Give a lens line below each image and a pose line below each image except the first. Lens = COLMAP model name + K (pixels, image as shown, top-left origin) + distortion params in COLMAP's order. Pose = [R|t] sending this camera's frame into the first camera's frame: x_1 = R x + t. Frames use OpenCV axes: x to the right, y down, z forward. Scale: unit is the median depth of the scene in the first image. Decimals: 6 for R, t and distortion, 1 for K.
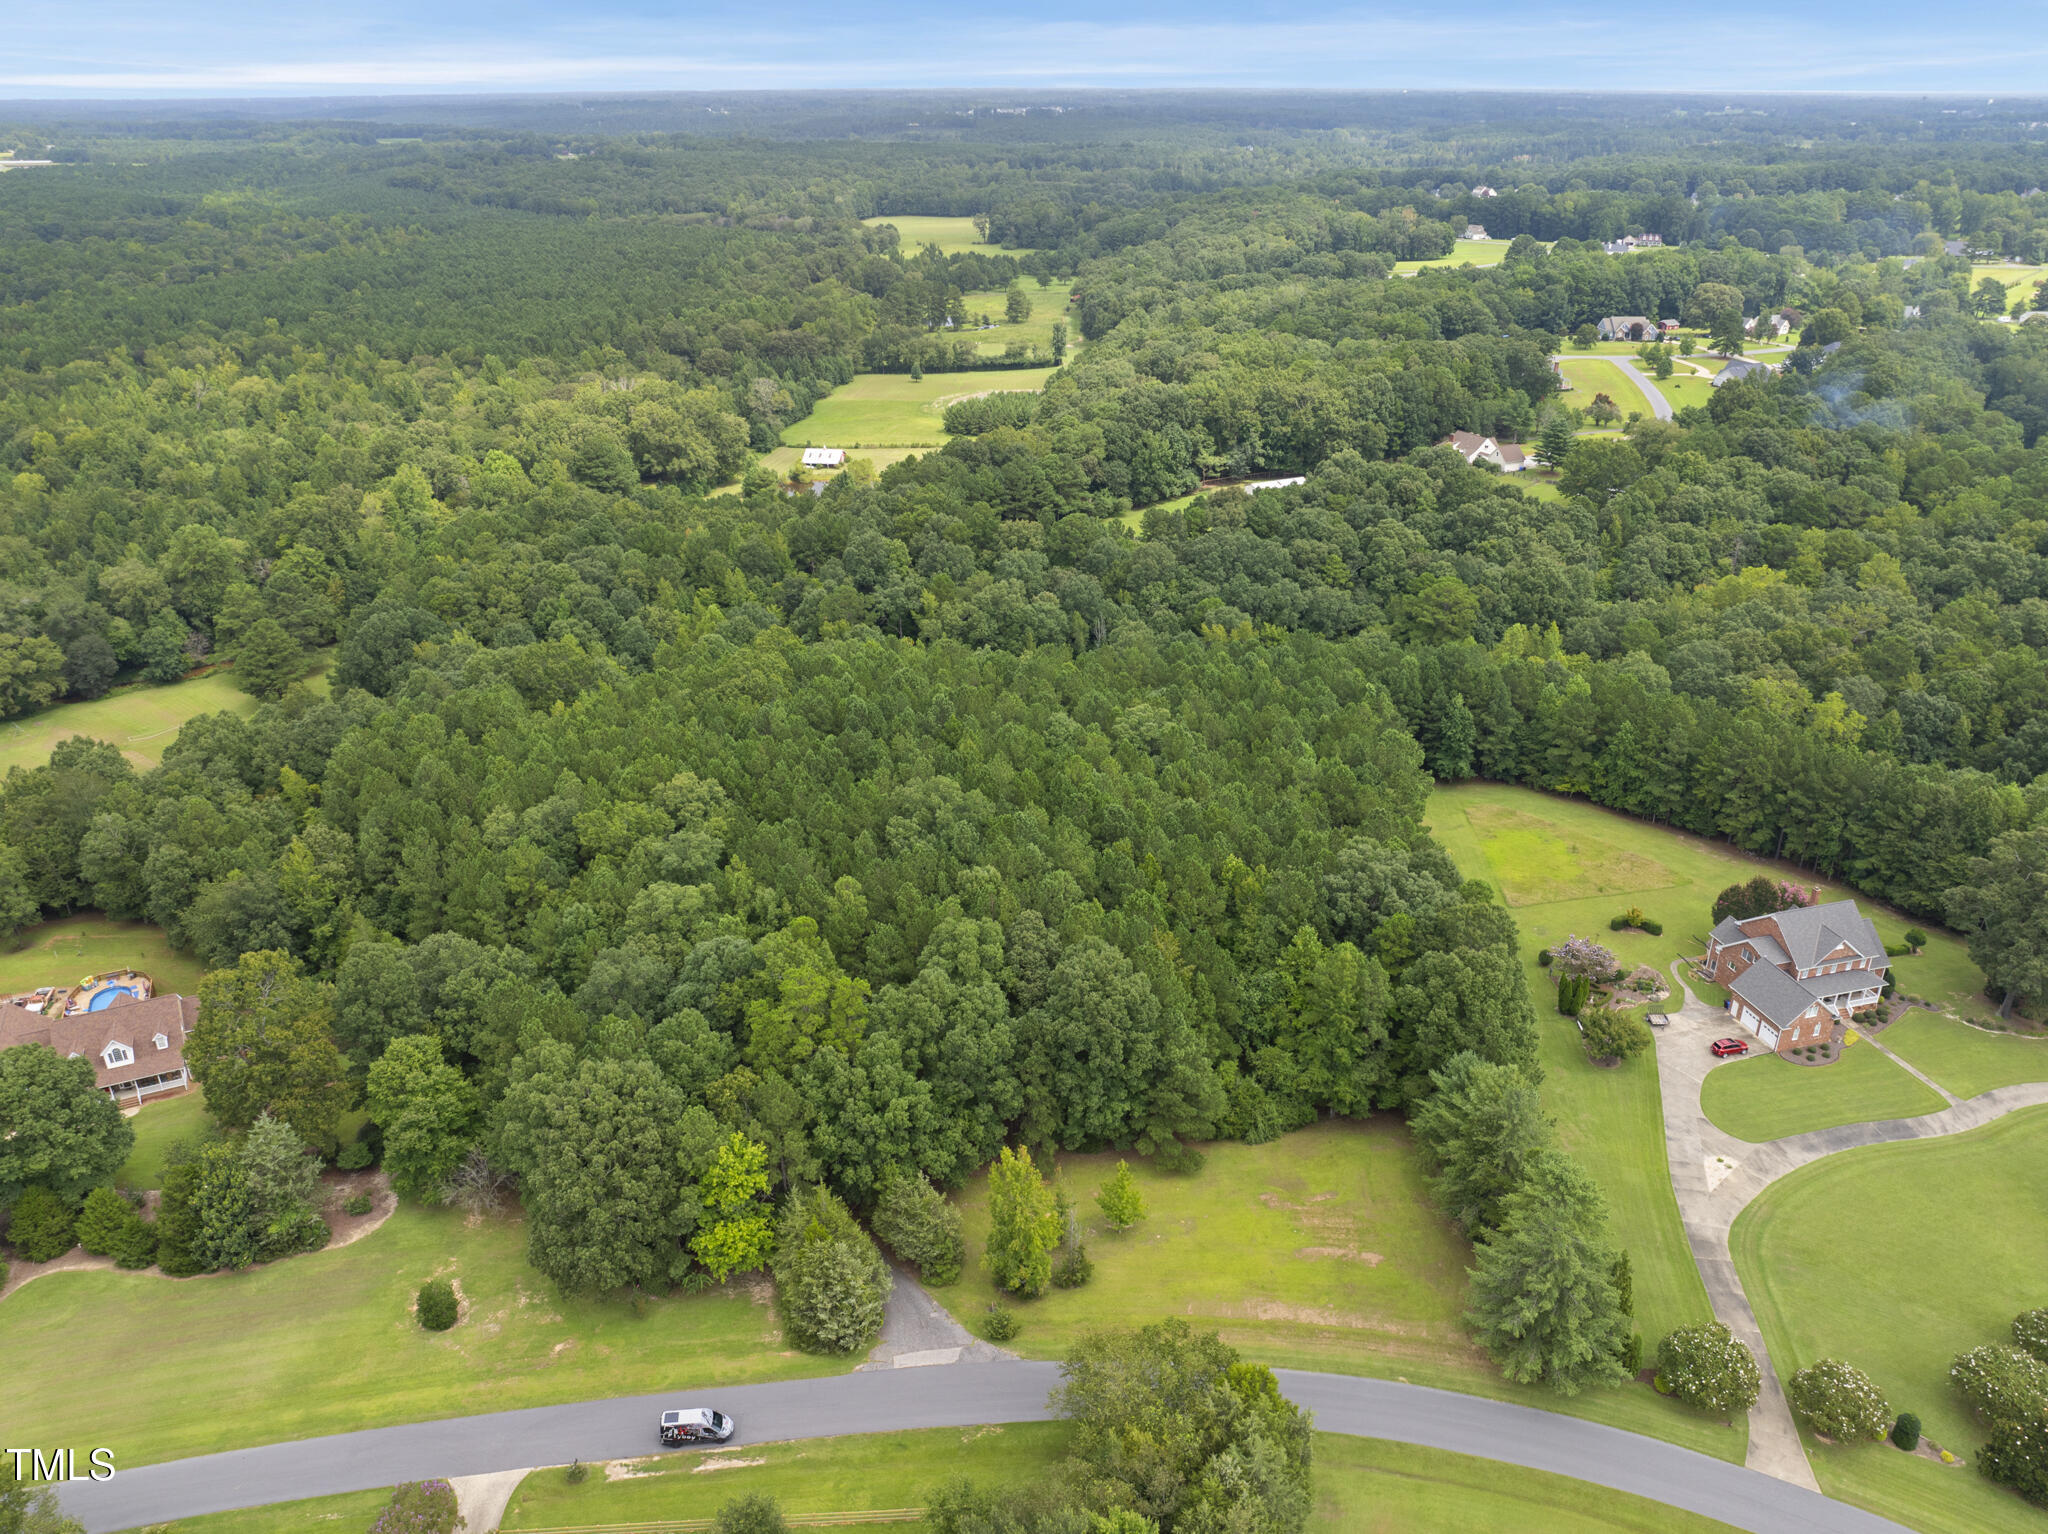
lens RADIAL K [[1435.5, 0, 1024.0], [0, 1435.5, 767.0], [0, 0, 1]] dist [-0.038085, -0.009321]
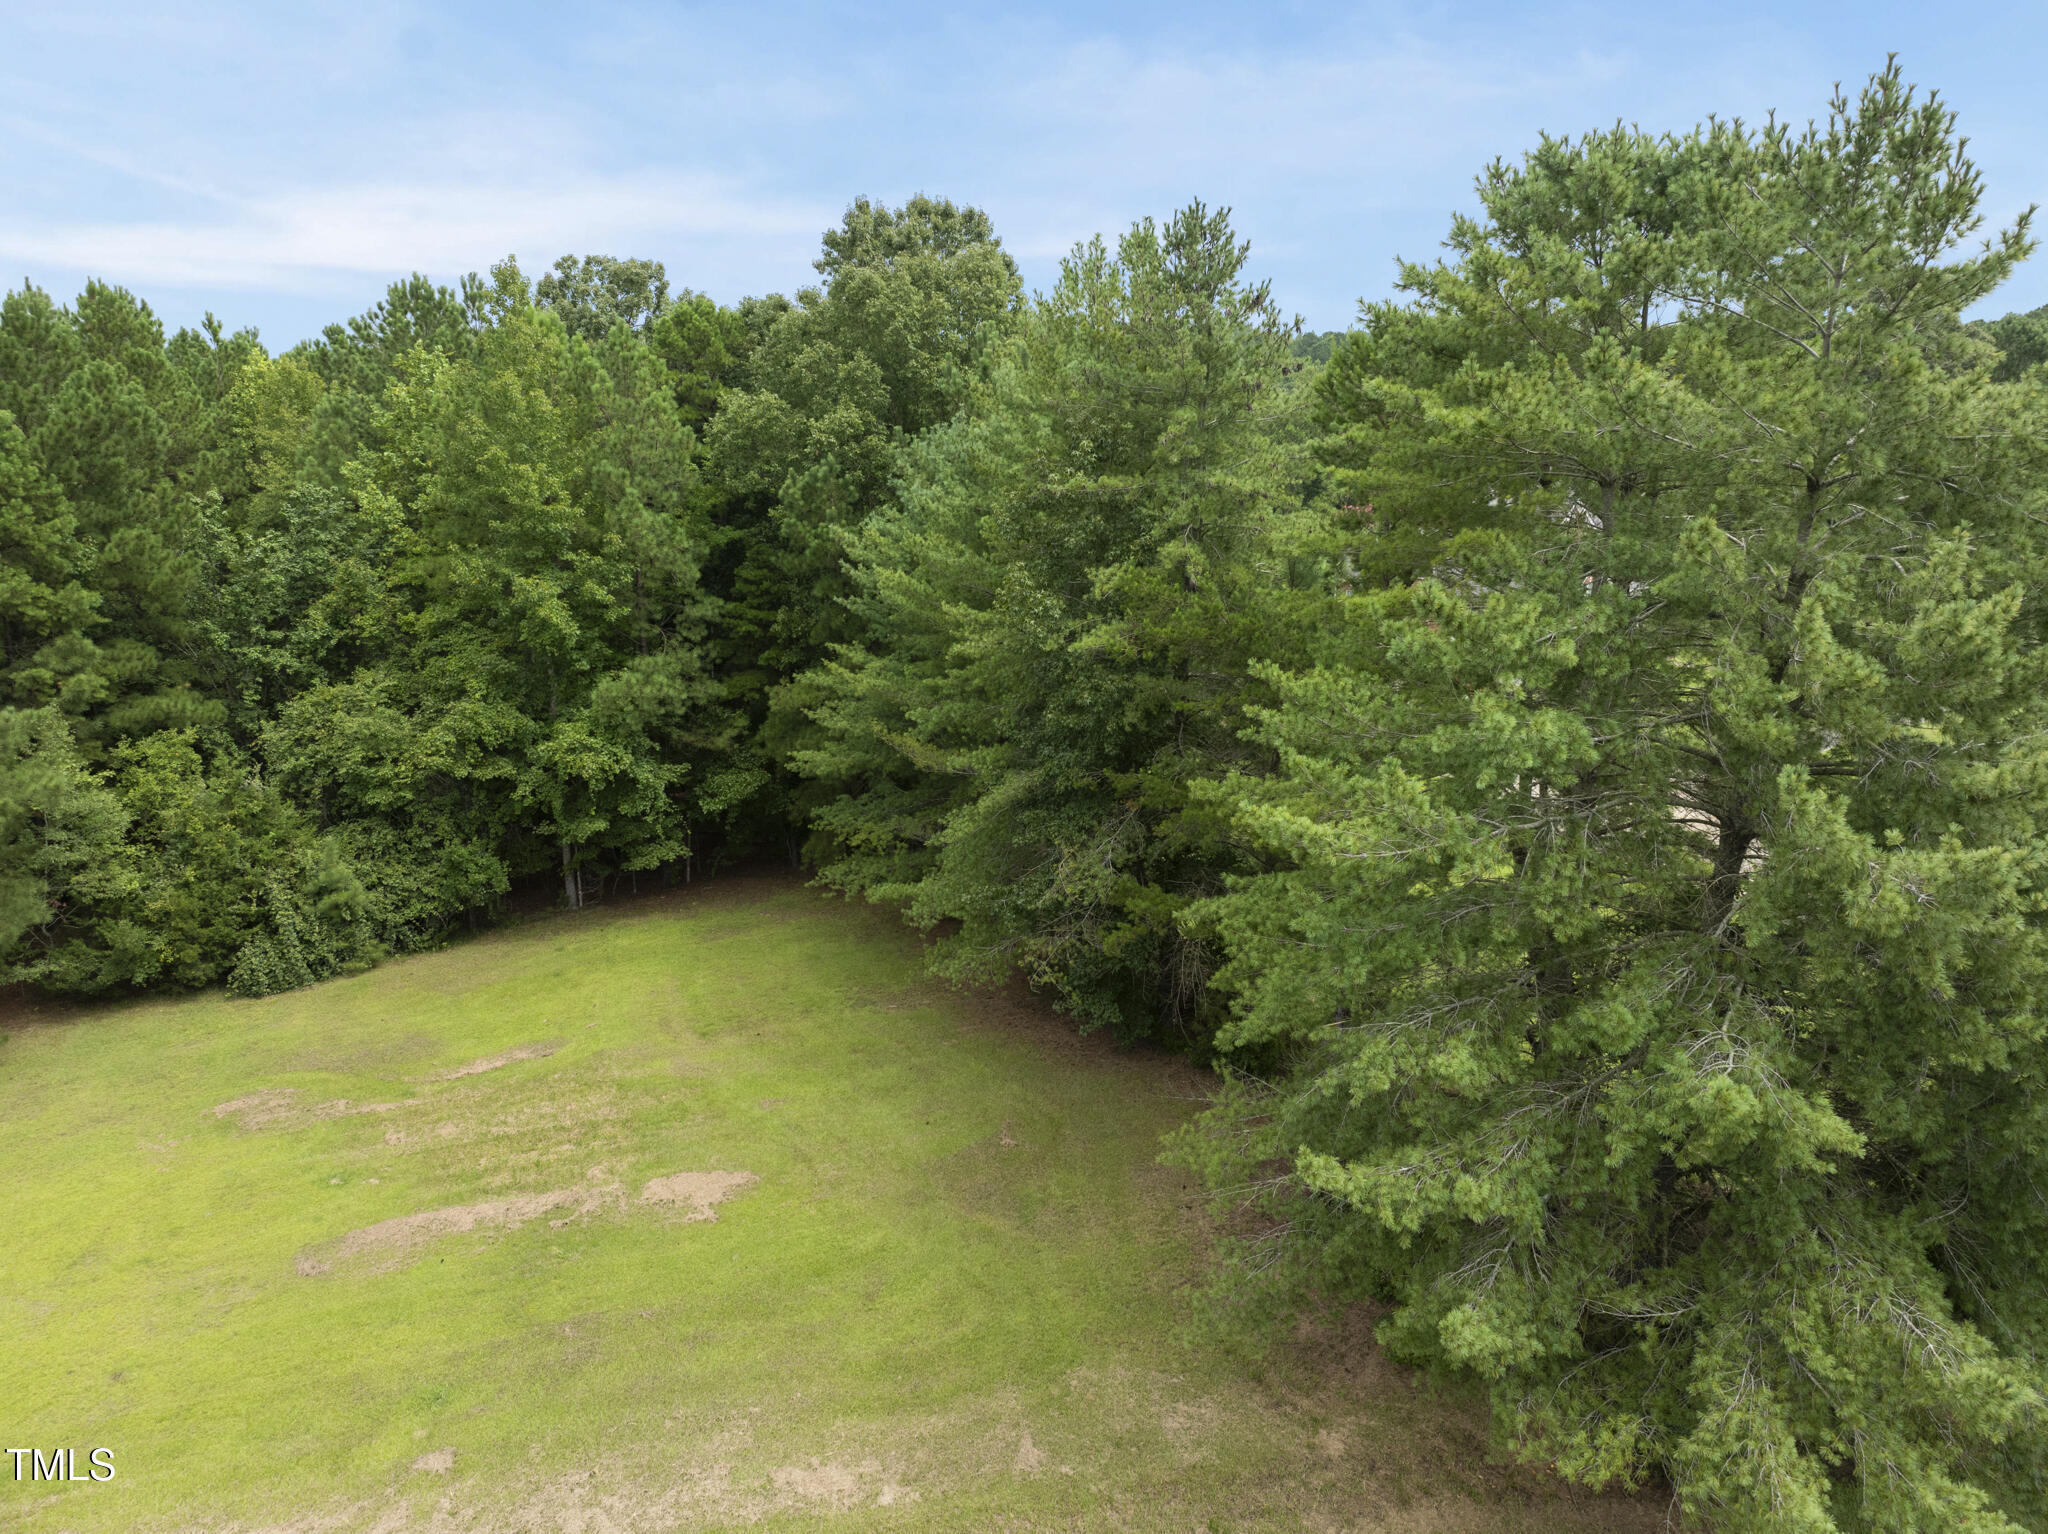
lens RADIAL K [[1451.6, 0, 1024.0], [0, 1451.6, 767.0], [0, 0, 1]] dist [-0.042226, 0.001966]
pose [[0.906071, -0.105474, 0.409768, 0.185682], [0.173382, 0.975945, -0.132171, 0.285996], [-0.385971, 0.190803, 0.902563, 0.698125]]
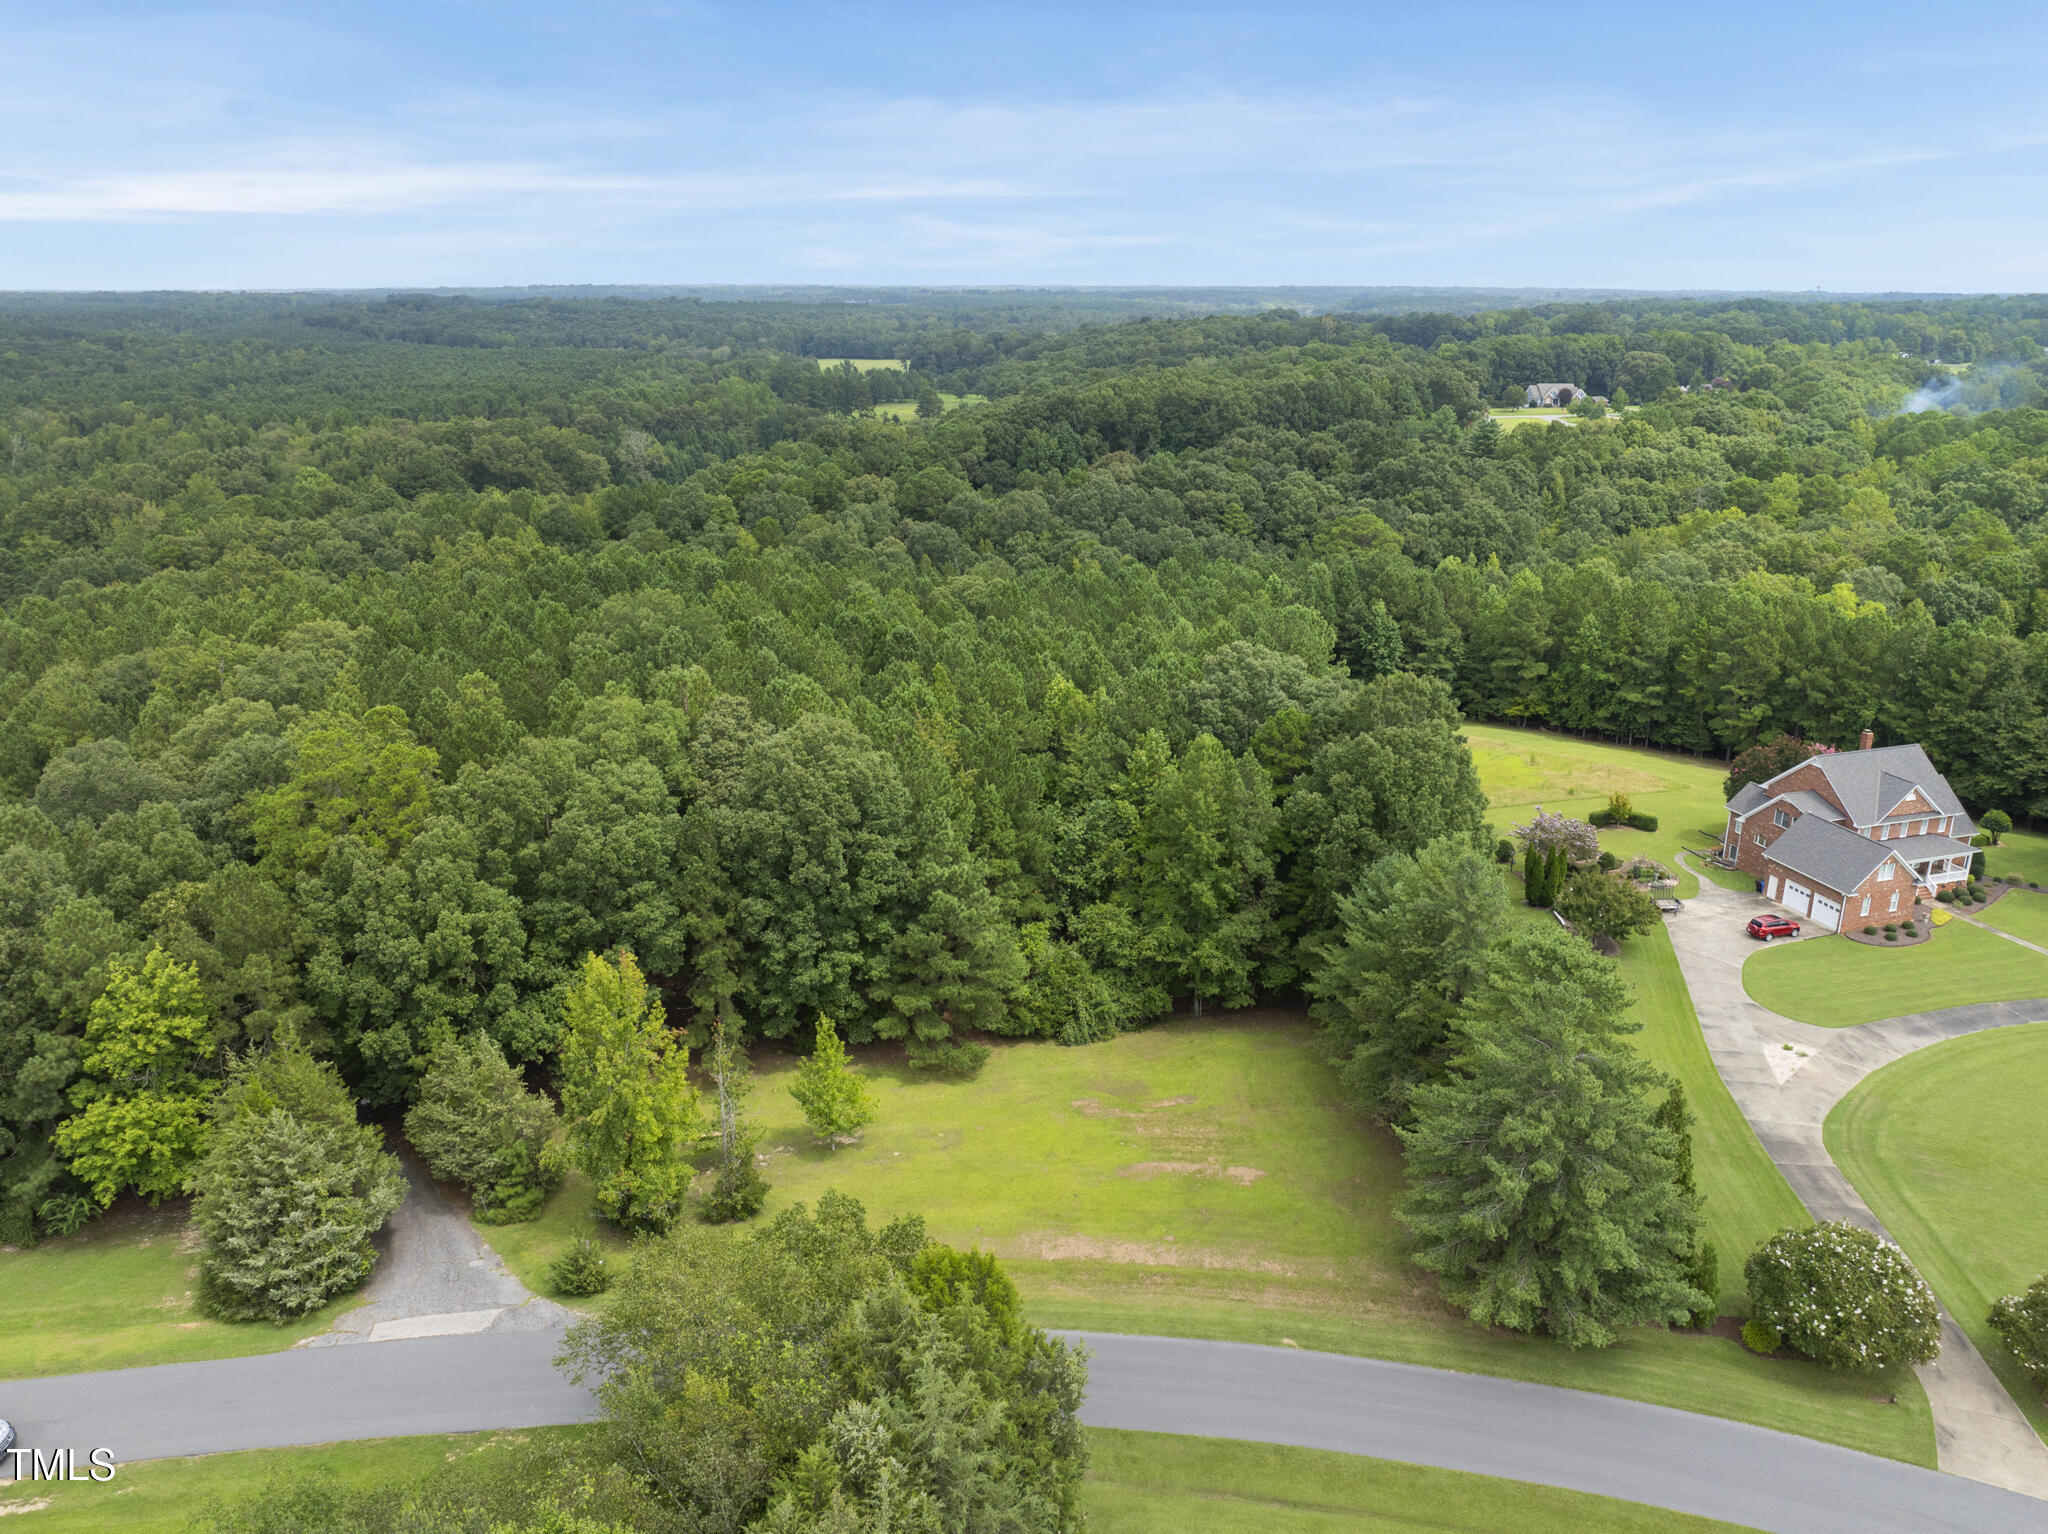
lens RADIAL K [[1451.6, 0, 1024.0], [0, 1451.6, 767.0], [0, 0, 1]] dist [-0.042226, 0.001966]
pose [[0.999211, -0.005623, 0.039328, 0.114658], [0.010349, 0.992596, -0.121023, 0.220679], [-0.038356, 0.121334, 0.991870, 0.340202]]
